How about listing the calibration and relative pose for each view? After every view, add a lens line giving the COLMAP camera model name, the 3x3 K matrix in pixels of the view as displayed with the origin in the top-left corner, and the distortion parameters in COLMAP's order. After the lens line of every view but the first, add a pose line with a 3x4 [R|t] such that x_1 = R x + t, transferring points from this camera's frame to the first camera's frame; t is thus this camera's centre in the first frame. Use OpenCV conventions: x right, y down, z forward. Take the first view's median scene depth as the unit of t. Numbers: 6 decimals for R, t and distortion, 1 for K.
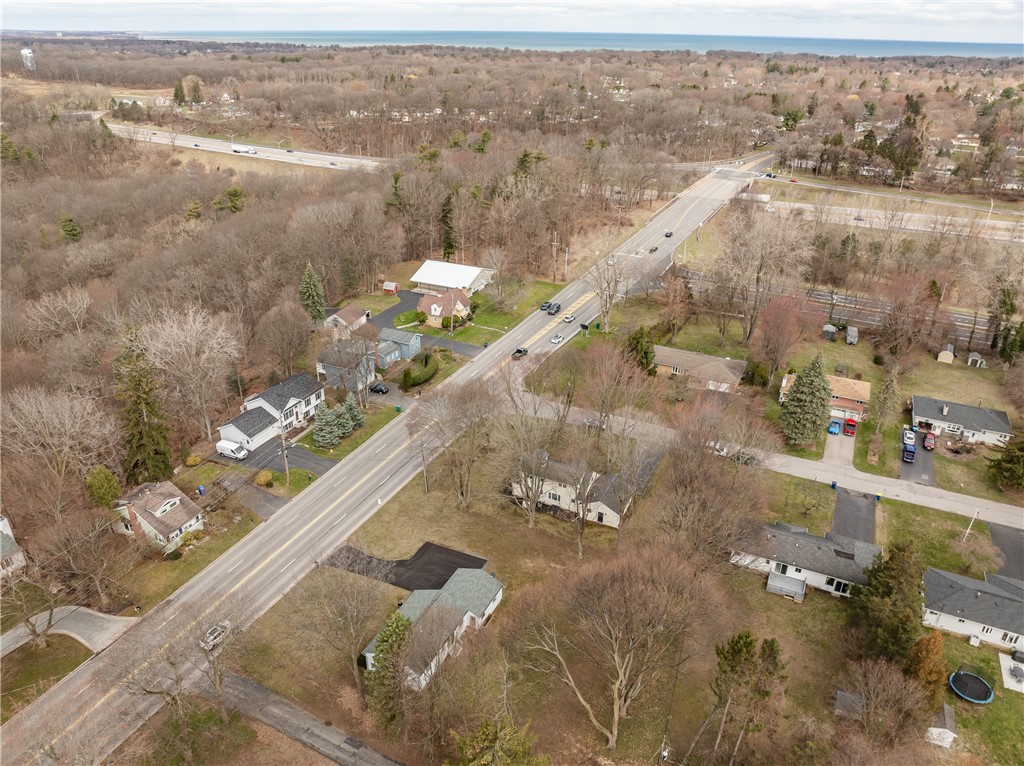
lens RADIAL K [[717.0, 0, 512.0], [0, 717.0, 383.0], [0, 0, 1]] dist [0.005232, -0.104354]
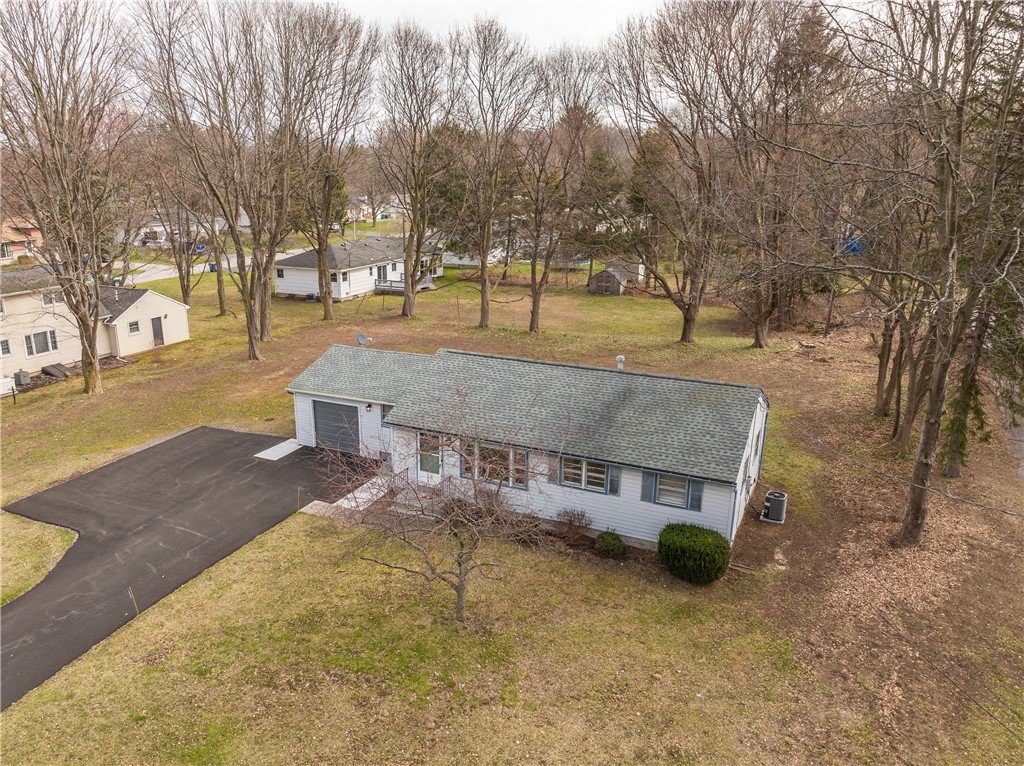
lens RADIAL K [[775.3, 0, 477.2], [0, 775.3, 385.9], [0, 0, 1]] dist [-0.033739, -0.001139]
pose [[0.013262, -0.284883, 0.958471, -0.353992], [0.443424, 0.860821, 0.249723, 0.194189], [-0.896214, 0.421697, 0.137741, 0.810198]]
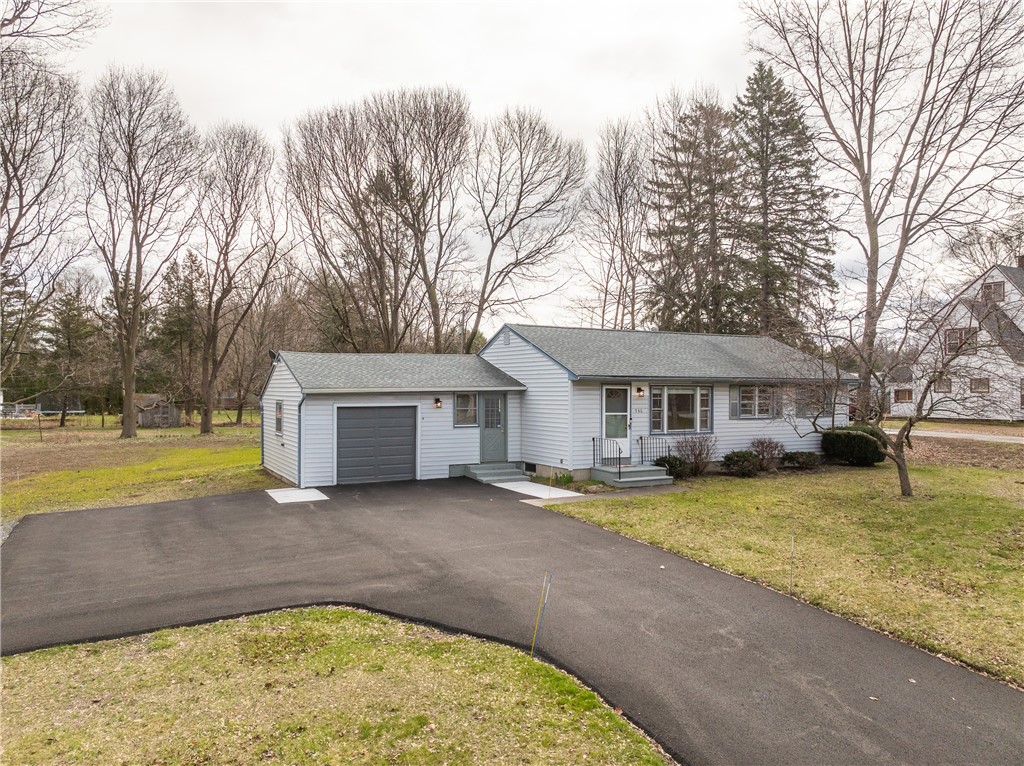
lens RADIAL K [[719.8, 0, 504.4], [0, 719.8, 379.5], [0, 0, 1]] dist [-0.034561, -0.004204]
pose [[-0.806598, -0.001555, 0.591099, -0.211235], [0.254383, 0.901744, 0.349496, 0.186328], [-0.533563, 0.432268, -0.726949, 1.015929]]
